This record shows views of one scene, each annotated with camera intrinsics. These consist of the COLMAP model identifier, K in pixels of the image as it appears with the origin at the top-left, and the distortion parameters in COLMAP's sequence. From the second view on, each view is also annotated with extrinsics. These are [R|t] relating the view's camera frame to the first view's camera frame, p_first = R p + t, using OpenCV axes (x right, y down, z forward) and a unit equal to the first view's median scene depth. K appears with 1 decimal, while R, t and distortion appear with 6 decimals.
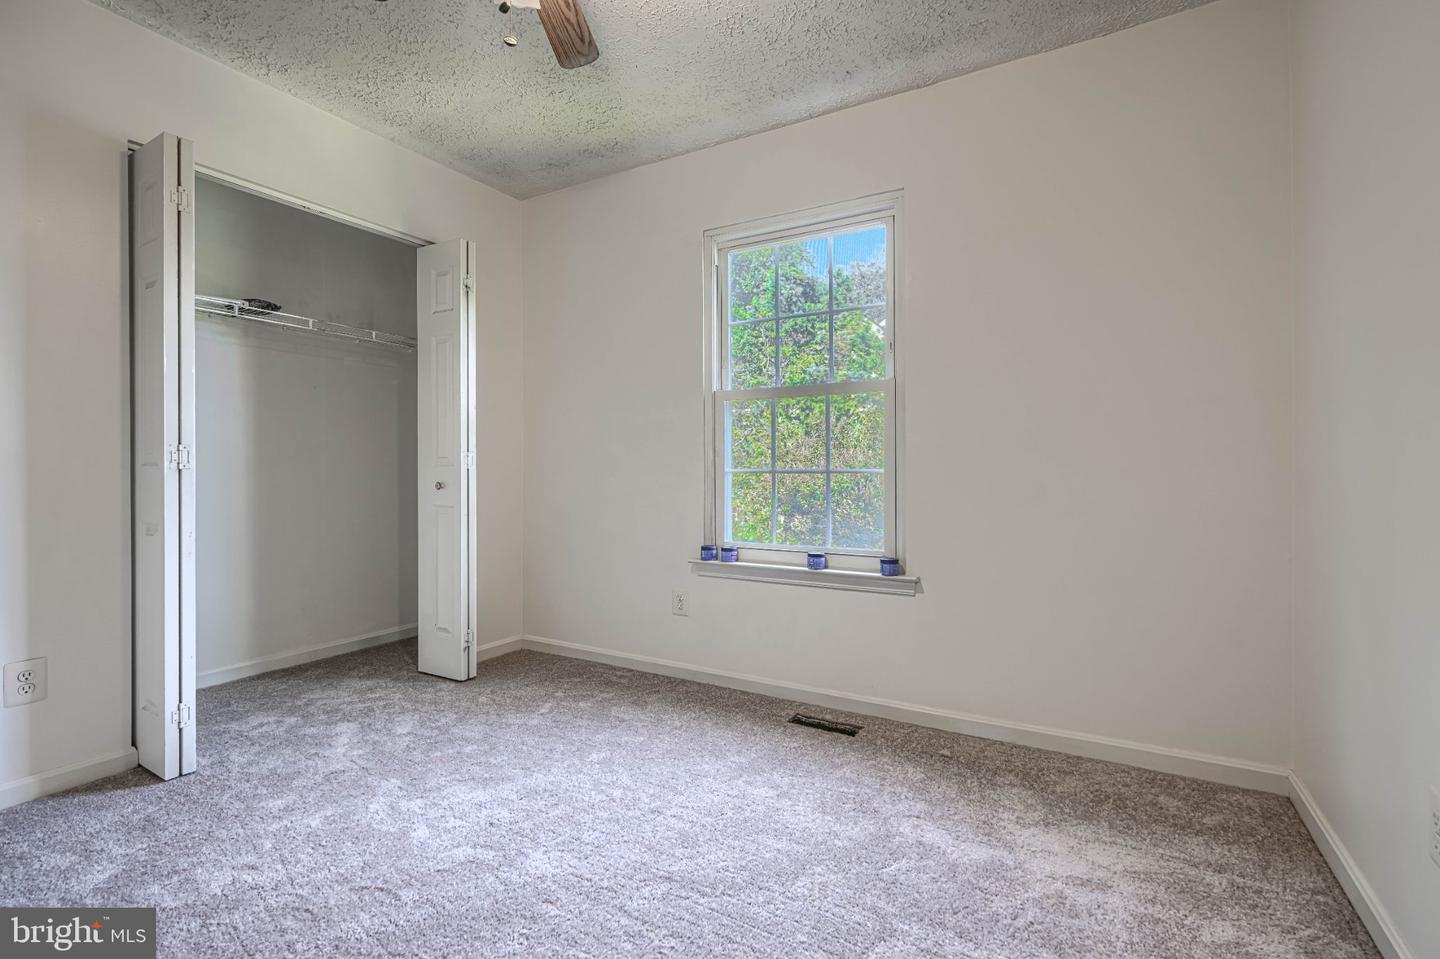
lens RADIAL K [[660.1, 0, 728.3], [0, 660.1, 468.0], [0, 0, 1]] dist [0.003150, -0.000586]
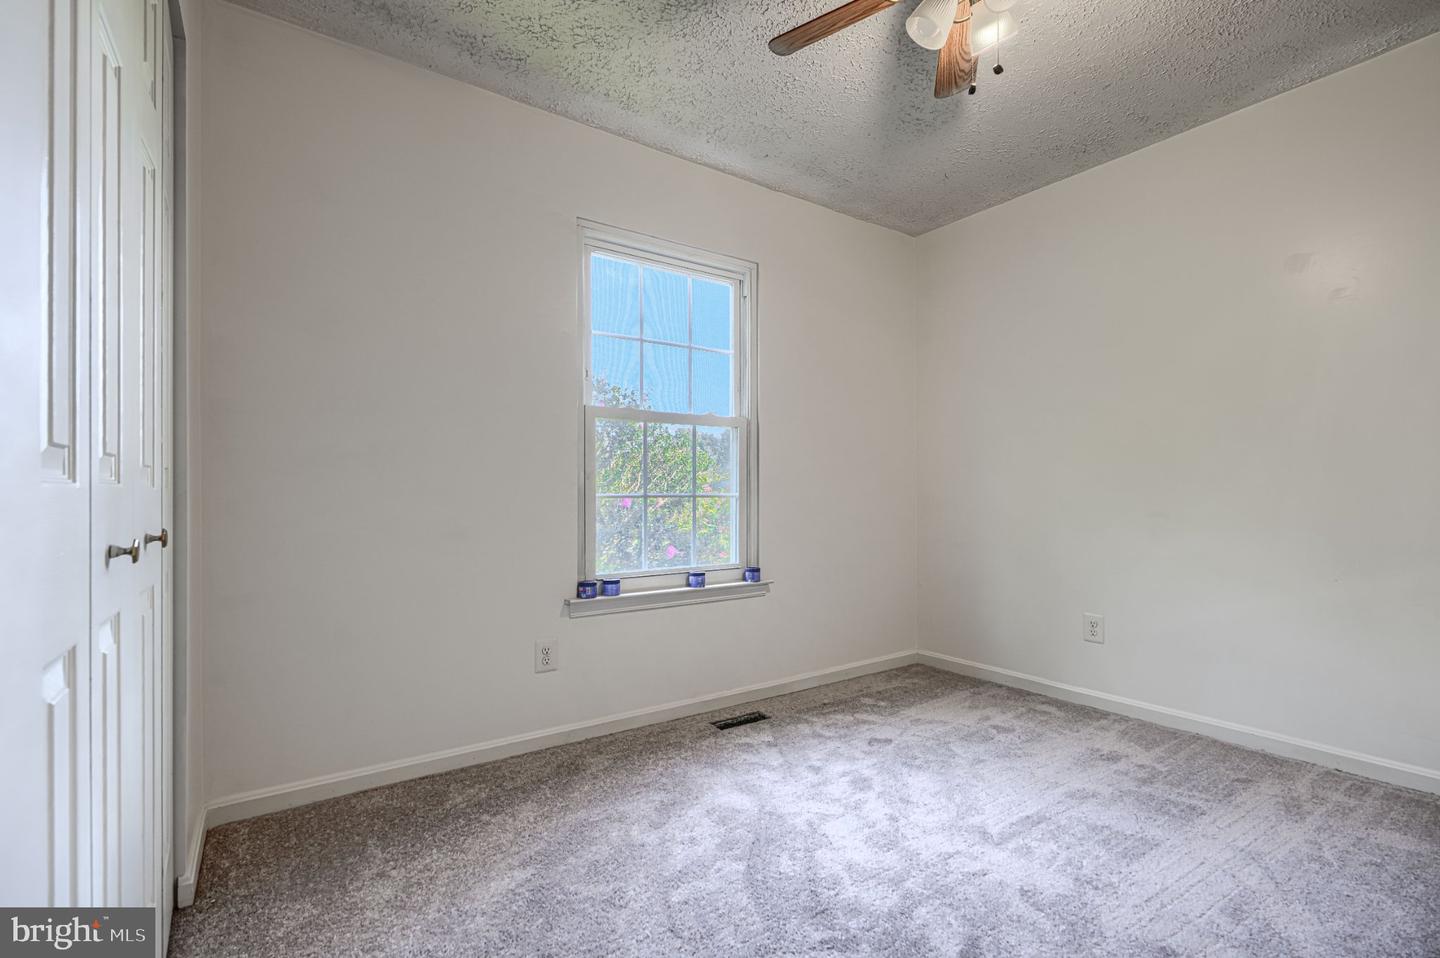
lens RADIAL K [[660.1, 0, 730.4], [0, 660.1, 491.6], [0, 0, 1]] dist [0.003150, -0.000586]
pose [[0.413278, 0.000916, 0.910604, -0.840849], [-0.000744, 1.000000, -0.000668, -0.000198], [-0.910605, -0.000401, 0.413279, 0.523536]]
